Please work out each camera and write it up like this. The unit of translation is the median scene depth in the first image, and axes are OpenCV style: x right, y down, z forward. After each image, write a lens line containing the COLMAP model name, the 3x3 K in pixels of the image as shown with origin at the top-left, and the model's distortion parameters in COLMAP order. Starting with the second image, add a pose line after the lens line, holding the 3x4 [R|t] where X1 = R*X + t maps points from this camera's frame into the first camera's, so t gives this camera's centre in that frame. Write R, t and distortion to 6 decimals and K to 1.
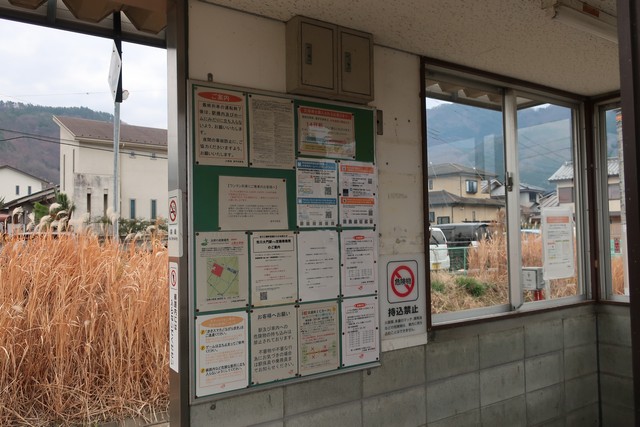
lens RADIAL K [[503.4, 0, 320.0], [0, 503.4, 213.5], [0, 0, 1]] dist [-0.002657, 0.002259]
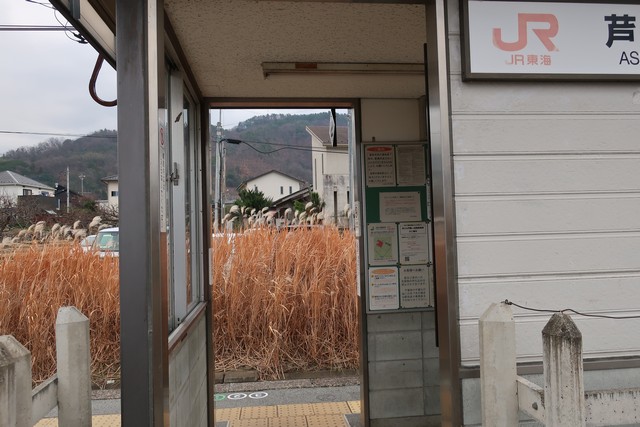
lens RADIAL K [[503.4, 0, 320.0], [0, 503.4, 213.5], [0, 0, 1]] dist [-0.002657, 0.002259]
pose [[0.892494, -0.022659, -0.450490, 0.405434], [0.030585, 0.999479, 0.010322, -0.022519], [0.450022, -0.022990, 0.892722, -0.694934]]
